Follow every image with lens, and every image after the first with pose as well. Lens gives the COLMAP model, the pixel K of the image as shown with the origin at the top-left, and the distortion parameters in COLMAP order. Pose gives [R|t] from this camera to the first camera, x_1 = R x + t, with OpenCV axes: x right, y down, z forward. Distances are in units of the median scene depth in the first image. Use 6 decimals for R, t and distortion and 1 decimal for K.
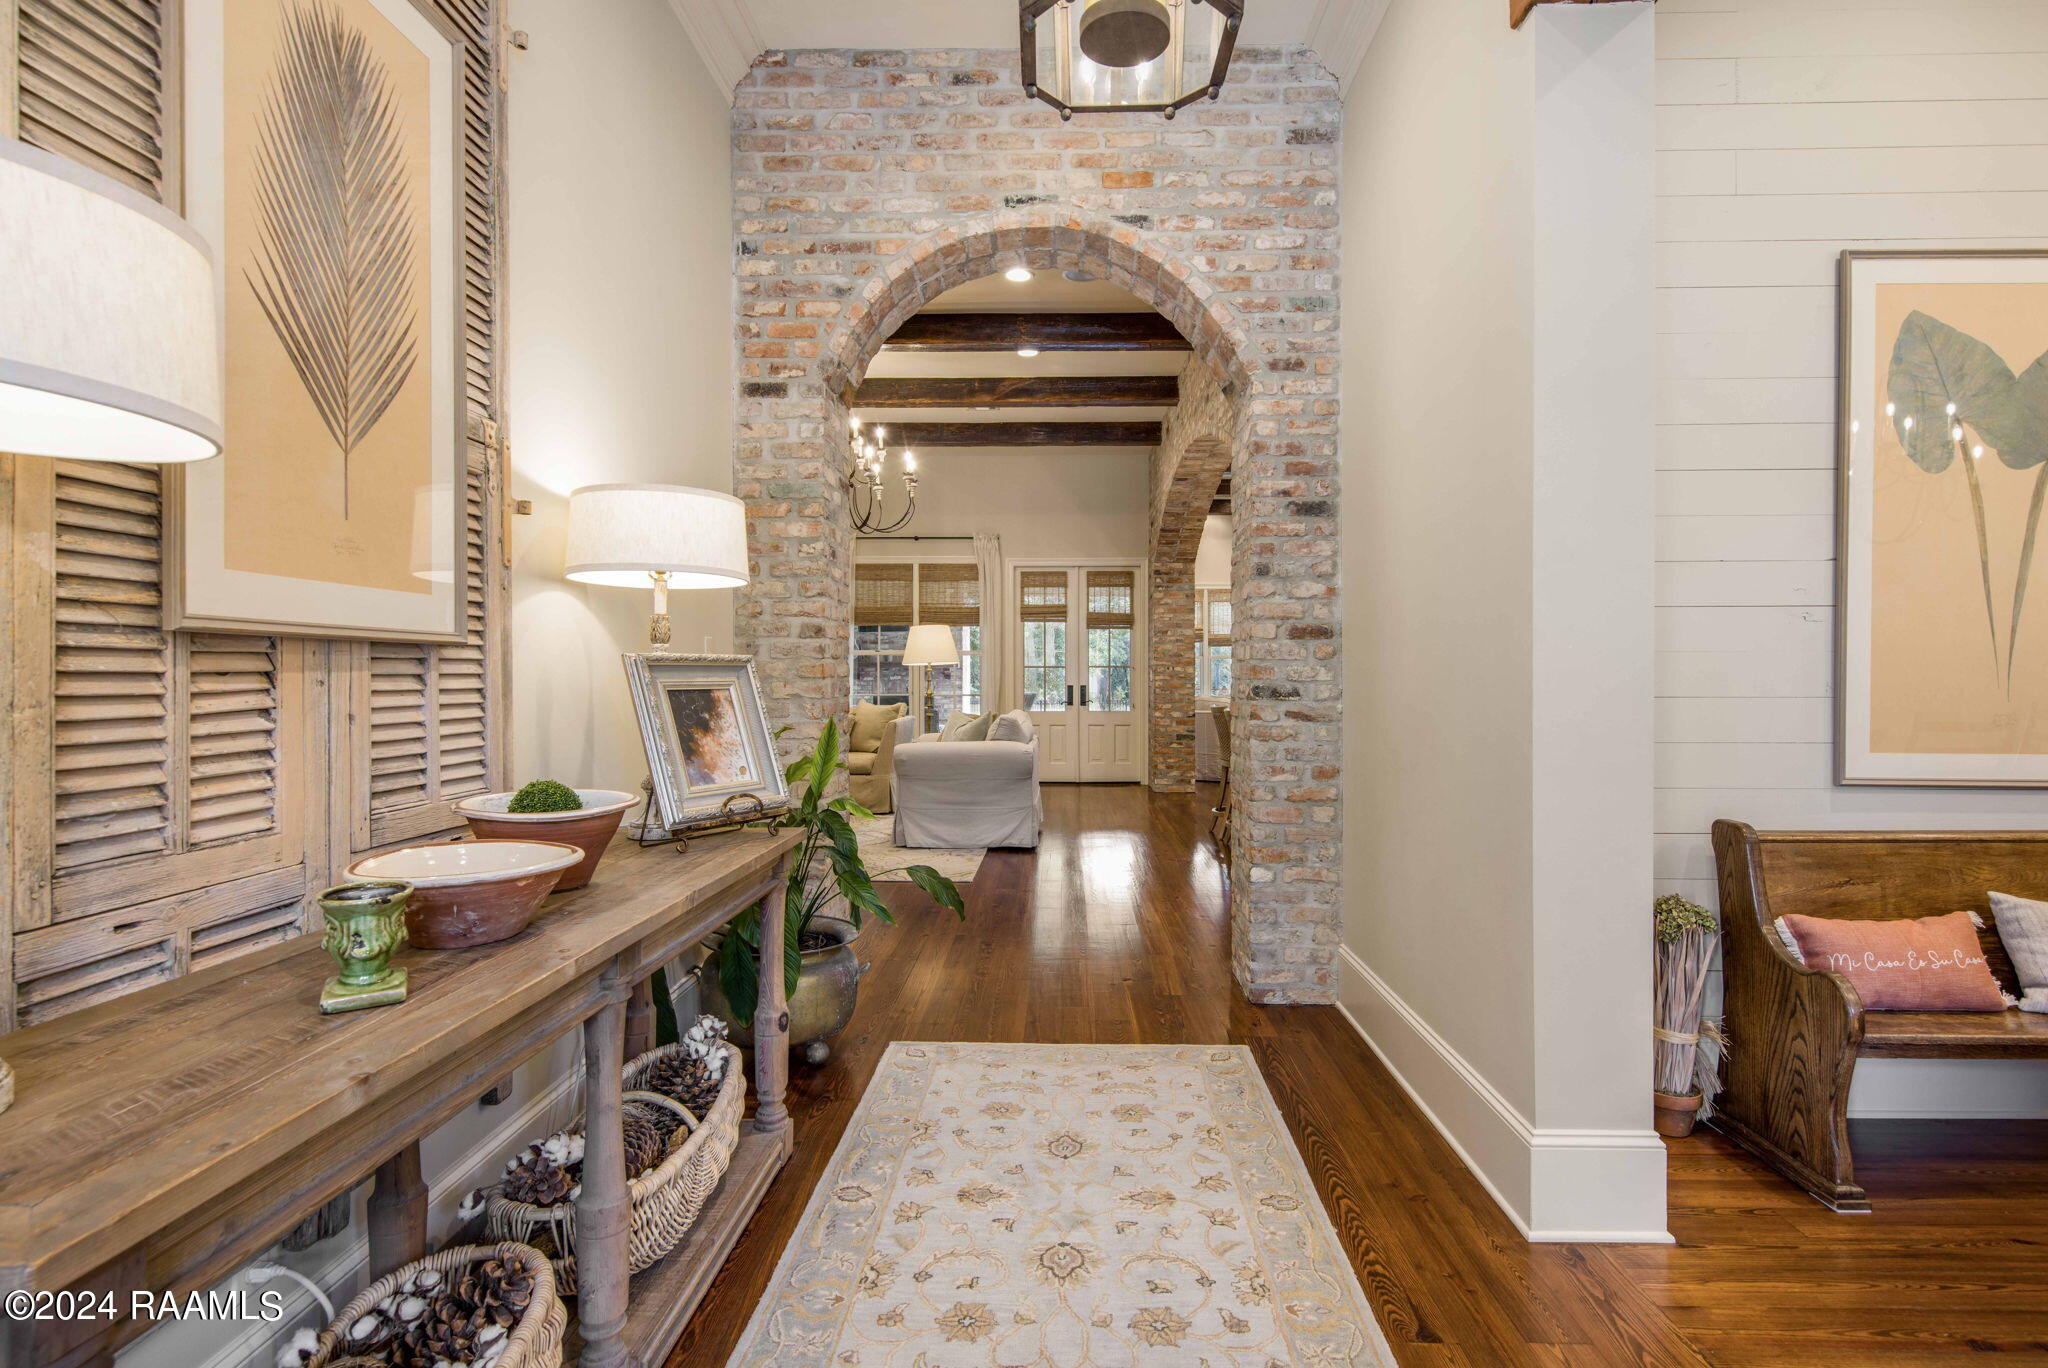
lens RADIAL K [[998.4, 0, 1030.2], [0, 998.4, 673.1], [0, 0, 1]] dist [0.001293, -0.001692]
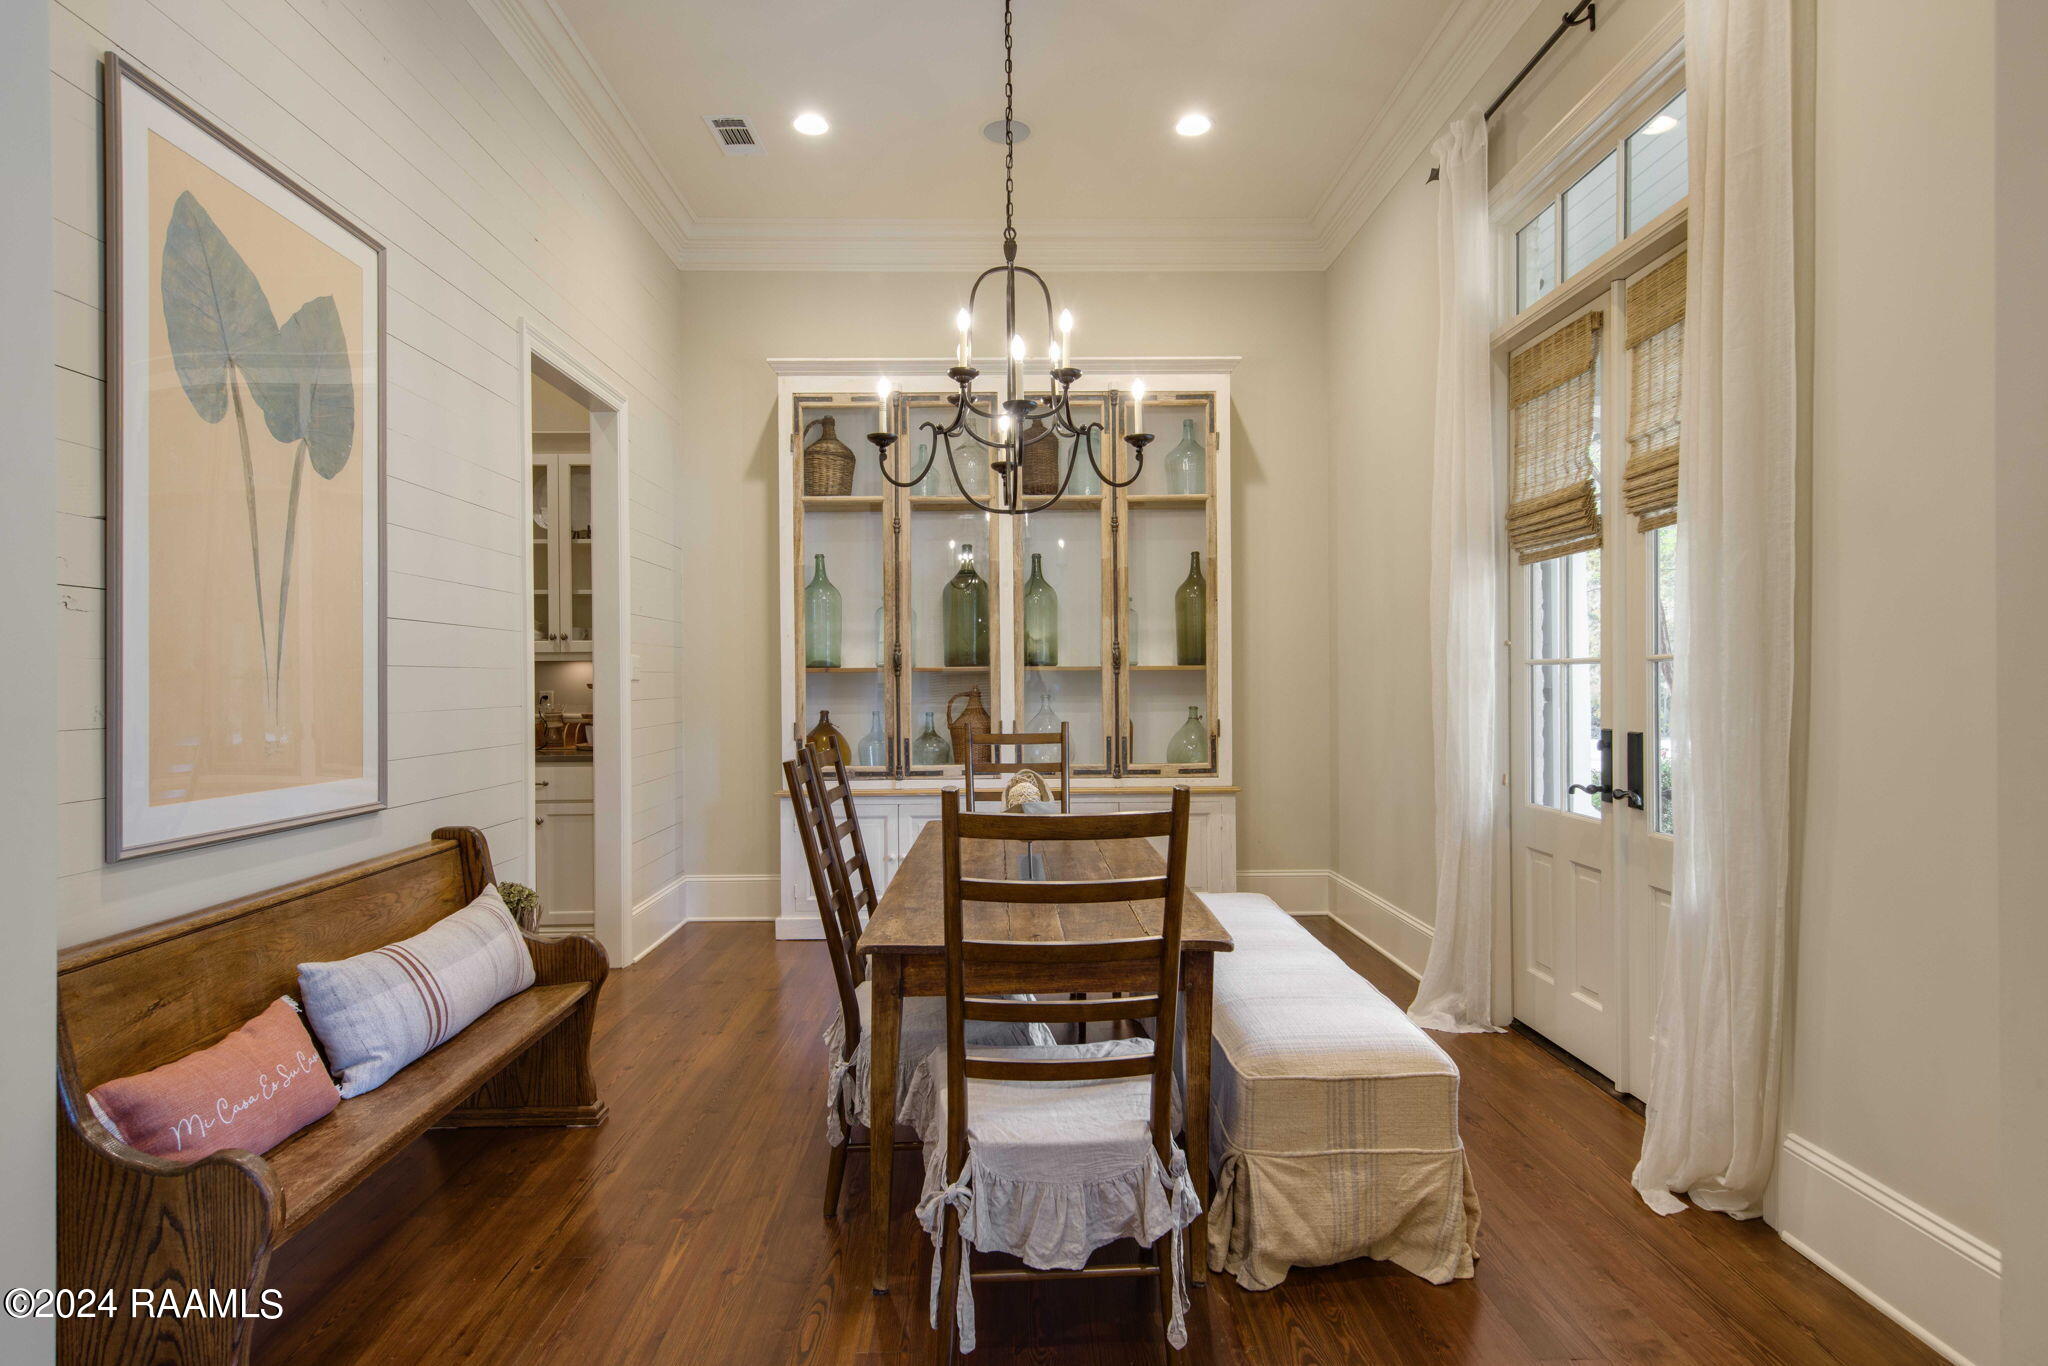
lens RADIAL K [[1103.2, 0, 1024.0], [0, 1103.2, 683.0], [0, 0, 1]] dist [0.005895, 0.000140]
pose [[-0.050450, -0.001233, 0.998726, 0.036089], [0.008959, 0.999958, 0.001687, -0.001045], [-0.998686, 0.009033, -0.050437, 0.323148]]
